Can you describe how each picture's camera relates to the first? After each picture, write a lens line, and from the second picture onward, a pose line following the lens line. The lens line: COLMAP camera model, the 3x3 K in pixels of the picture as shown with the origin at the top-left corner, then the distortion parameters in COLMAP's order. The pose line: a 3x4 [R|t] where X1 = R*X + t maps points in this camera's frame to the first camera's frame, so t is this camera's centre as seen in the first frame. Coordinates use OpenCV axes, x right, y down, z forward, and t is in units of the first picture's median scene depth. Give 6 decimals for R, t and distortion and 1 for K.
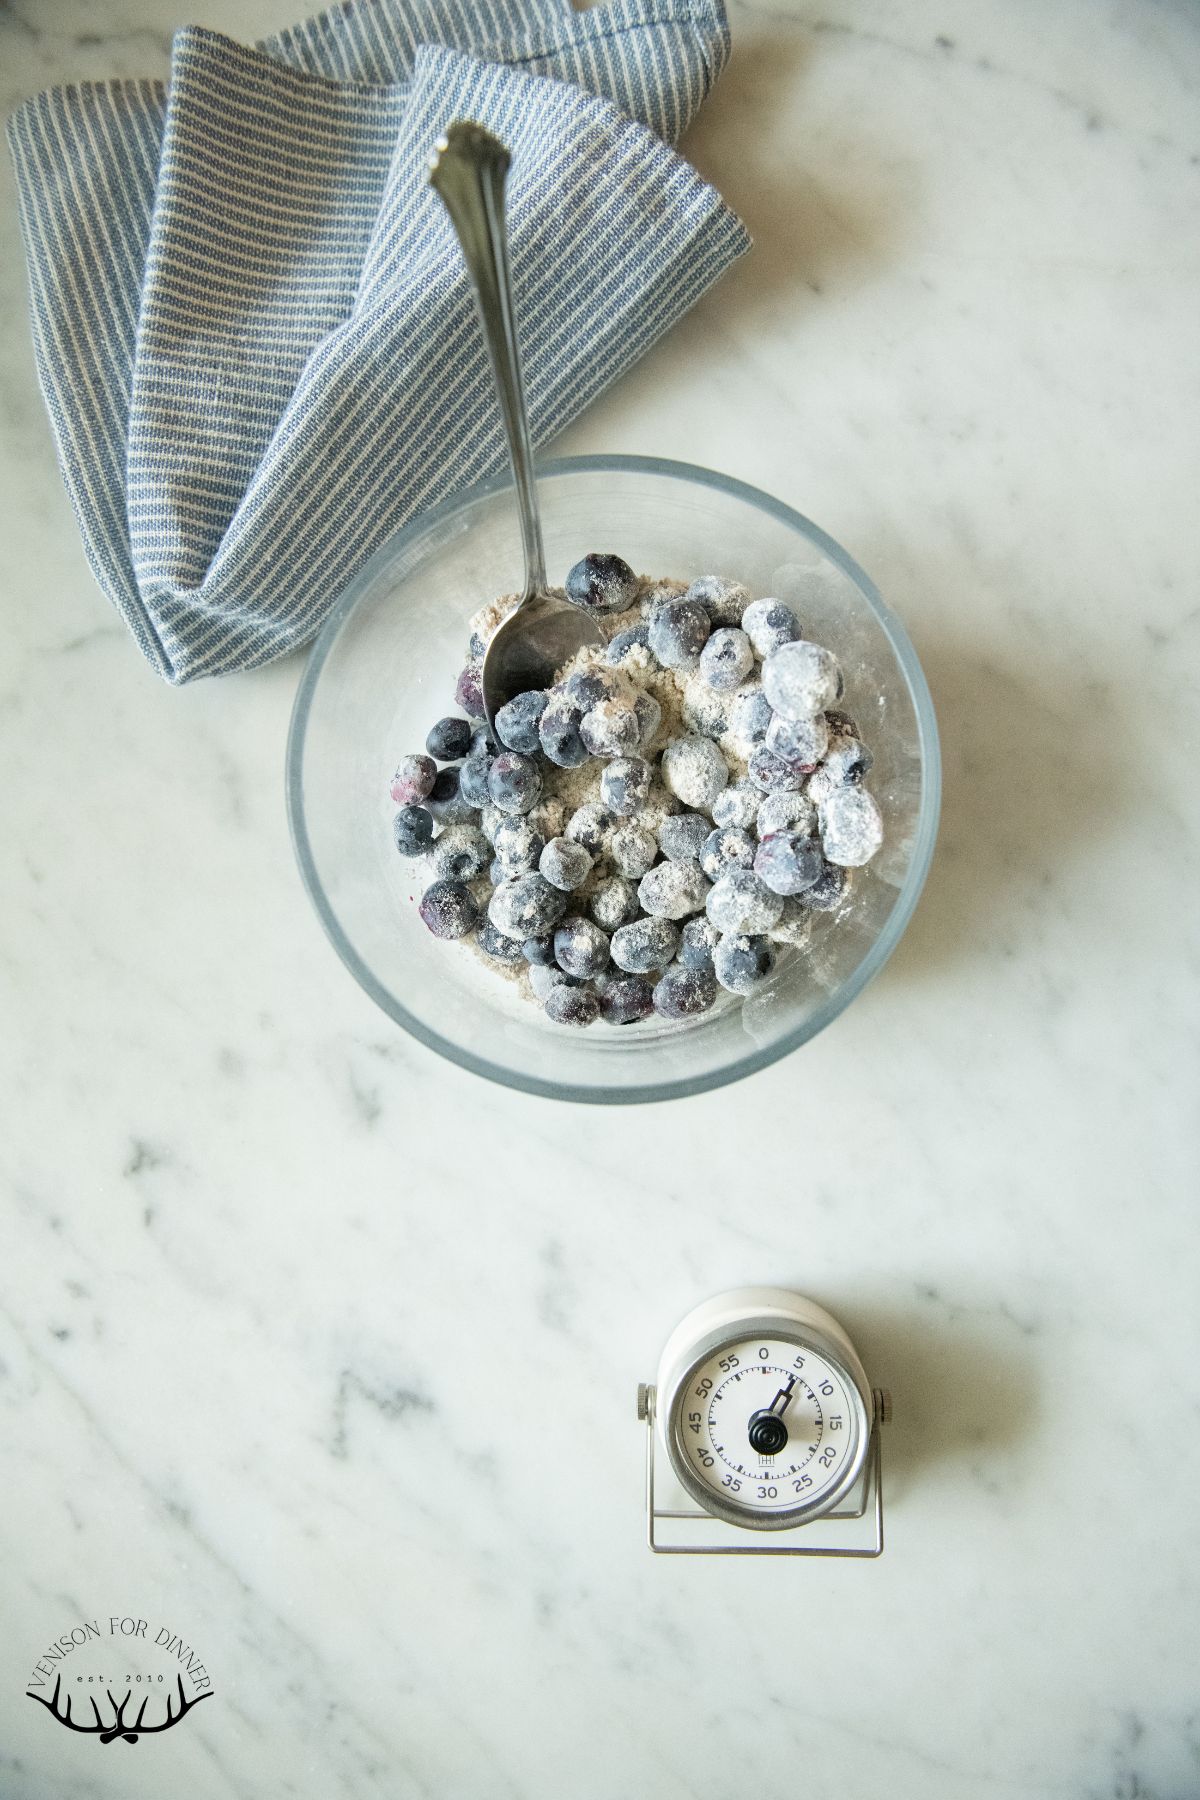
lens RADIAL K [[1216.0, 0, 574.5], [0, 1216.0, 962.3], [0, 0, 1]] dist [-0.053820, 0.004097]
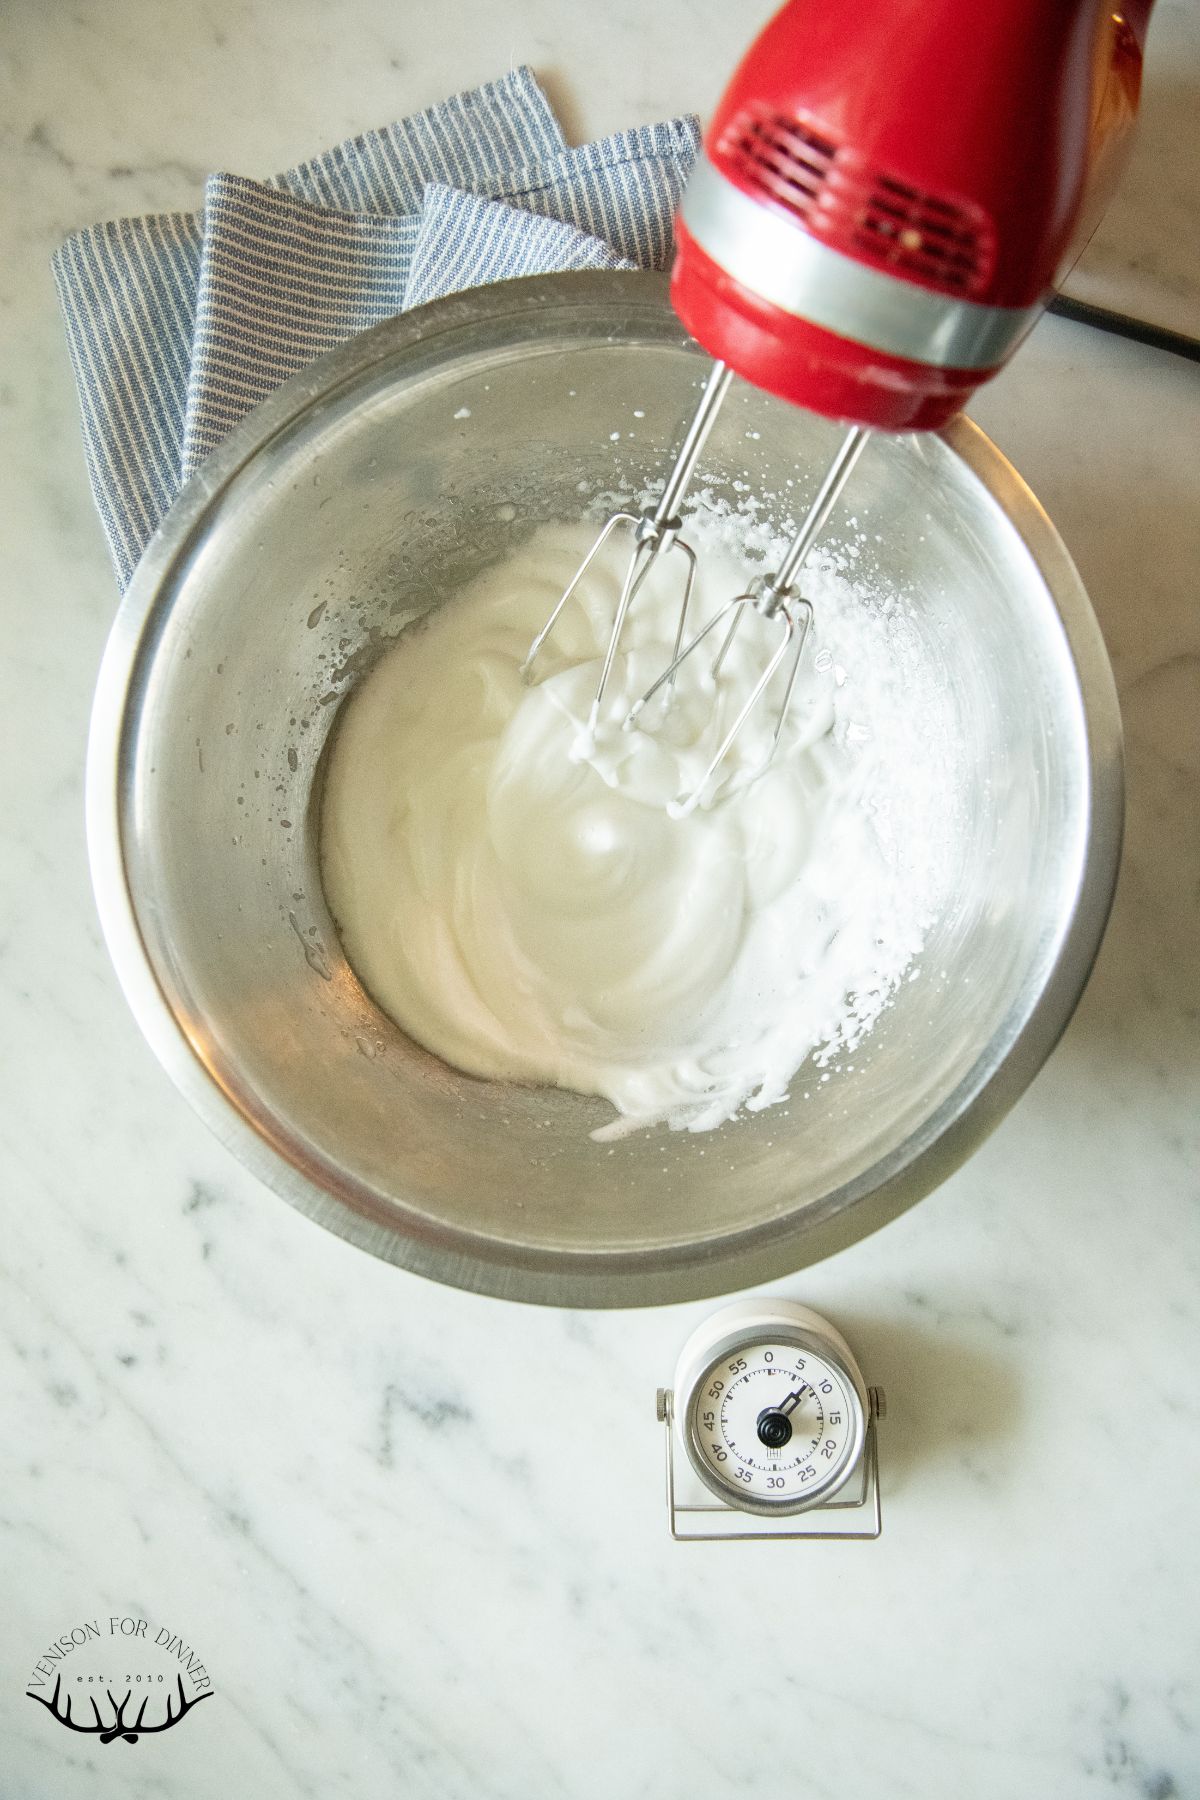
lens RADIAL K [[1288.3, 0, 546.1], [0, 1288.3, 1008.0], [0, 0, 1]] dist [0.000439, -0.000255]
pose [[0.999117, -0.025325, -0.033514, 0.000199], [0.025384, 0.999677, 0.001340, -0.003306], [0.033470, -0.002189, 0.999437, -0.194946]]
